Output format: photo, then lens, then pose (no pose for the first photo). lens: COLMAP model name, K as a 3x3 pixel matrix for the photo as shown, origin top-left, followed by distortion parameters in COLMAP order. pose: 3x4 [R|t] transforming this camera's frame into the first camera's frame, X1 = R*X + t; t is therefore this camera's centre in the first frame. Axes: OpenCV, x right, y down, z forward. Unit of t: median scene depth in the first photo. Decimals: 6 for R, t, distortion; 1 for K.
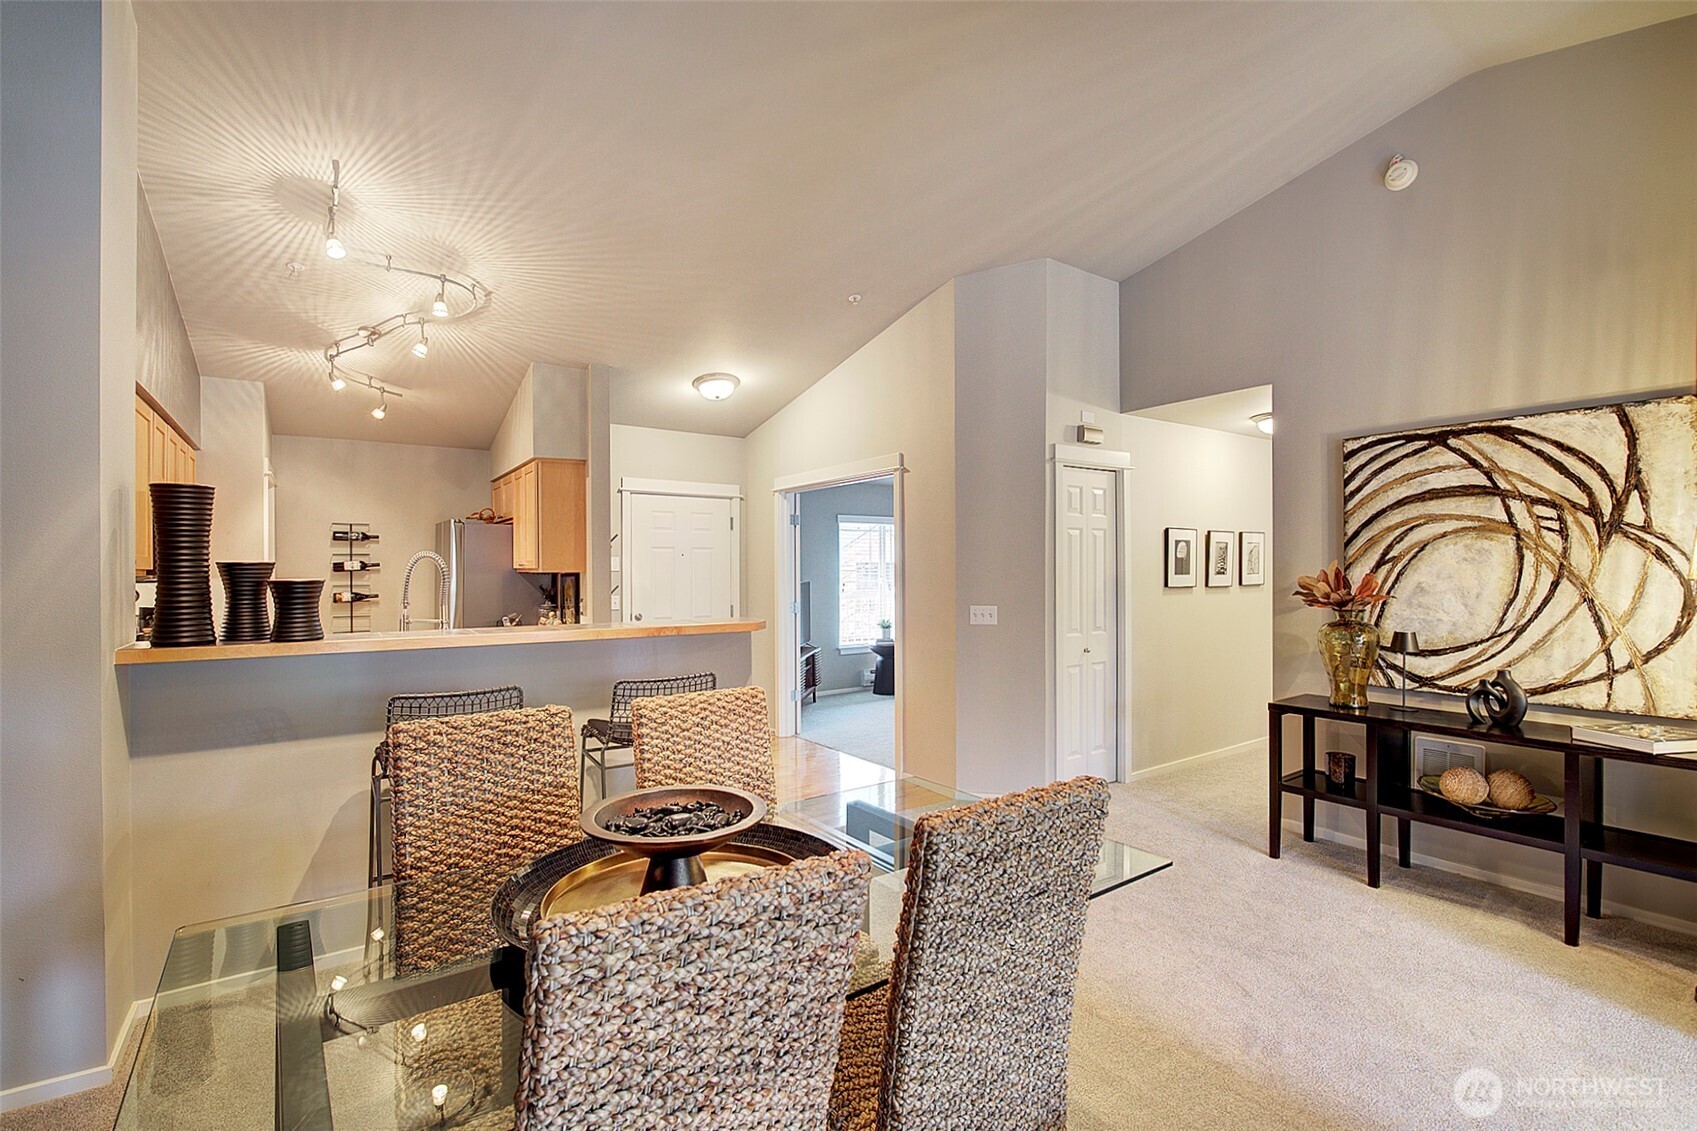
lens RADIAL K [[748.7, 0, 848.5], [0, 748.7, 565.5], [0, 0, 1]] dist [-0.007773, -0.000355]
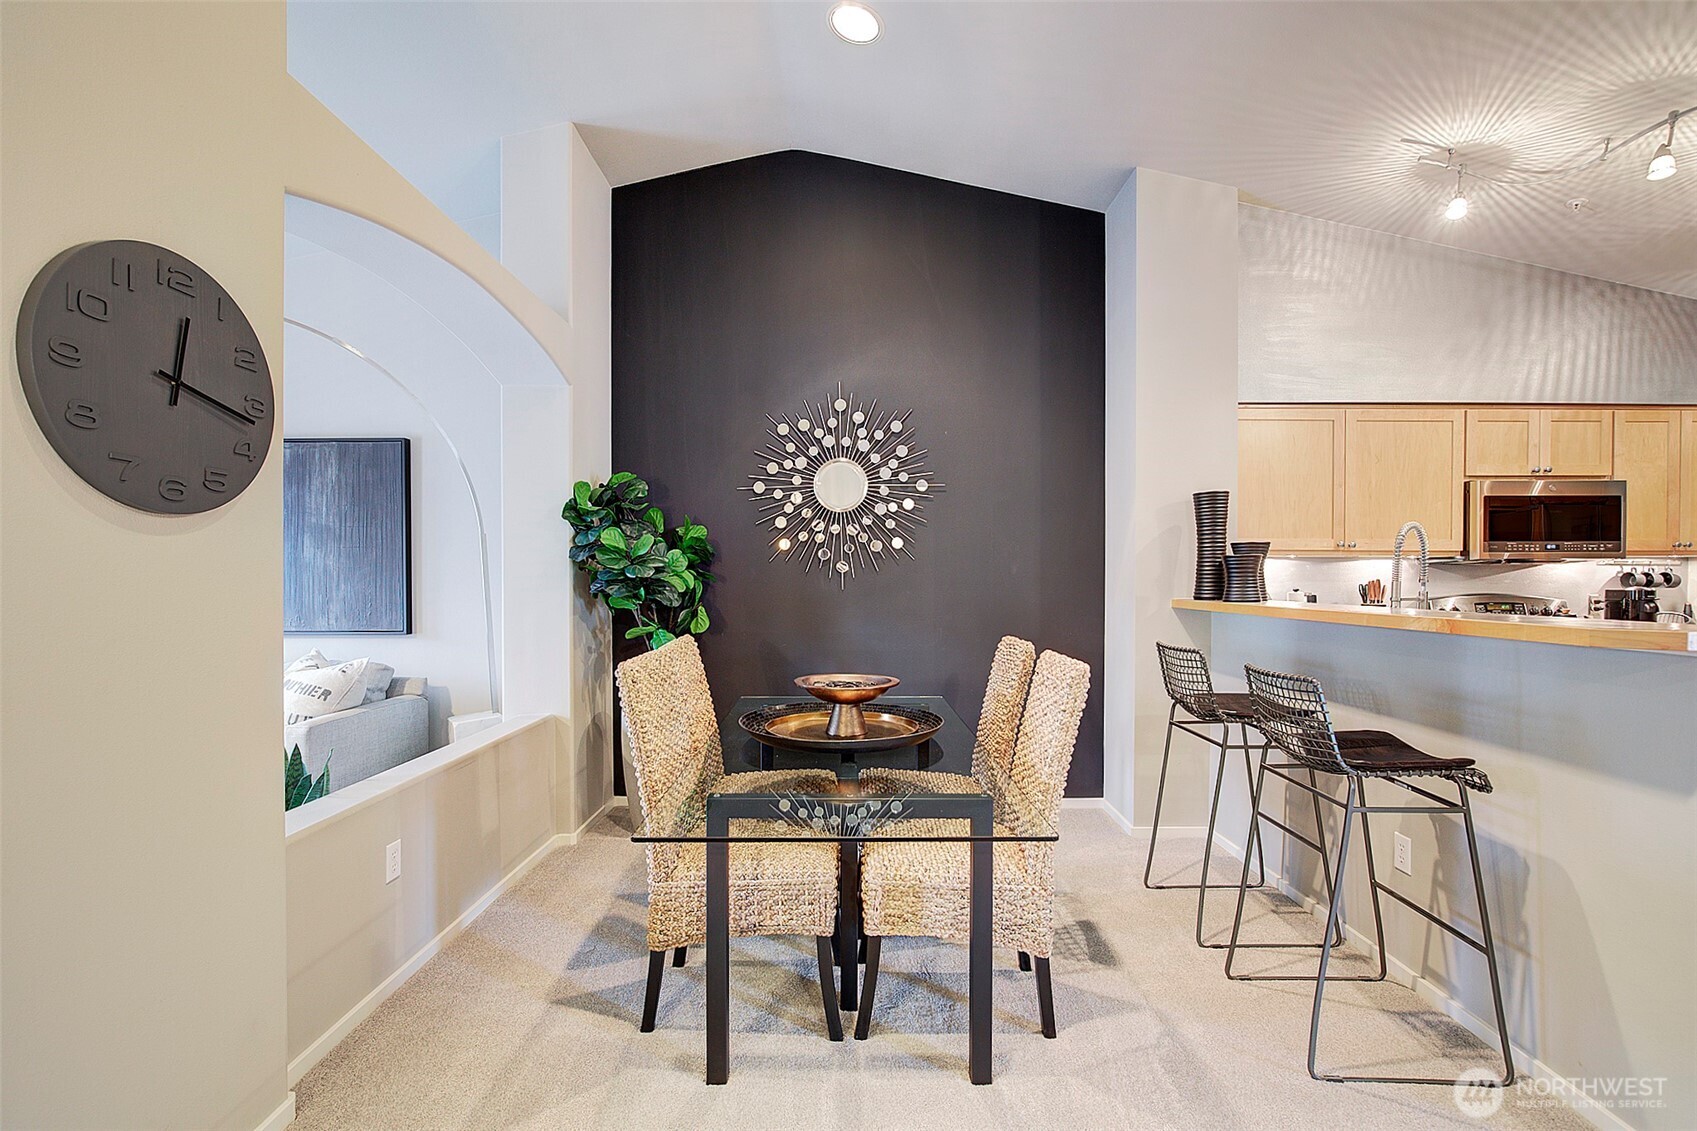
lens RADIAL K [[758.8, 0, 853.6], [0, 758.8, 584.6], [0, 0, 1]] dist [-0.002057, -0.000093]
pose [[-0.577107, 0.011589, -0.816586, 0.527534], [0.004014, 0.999927, 0.011354, 0.041467], [0.816659, 0.003275, -0.577112, 0.880580]]
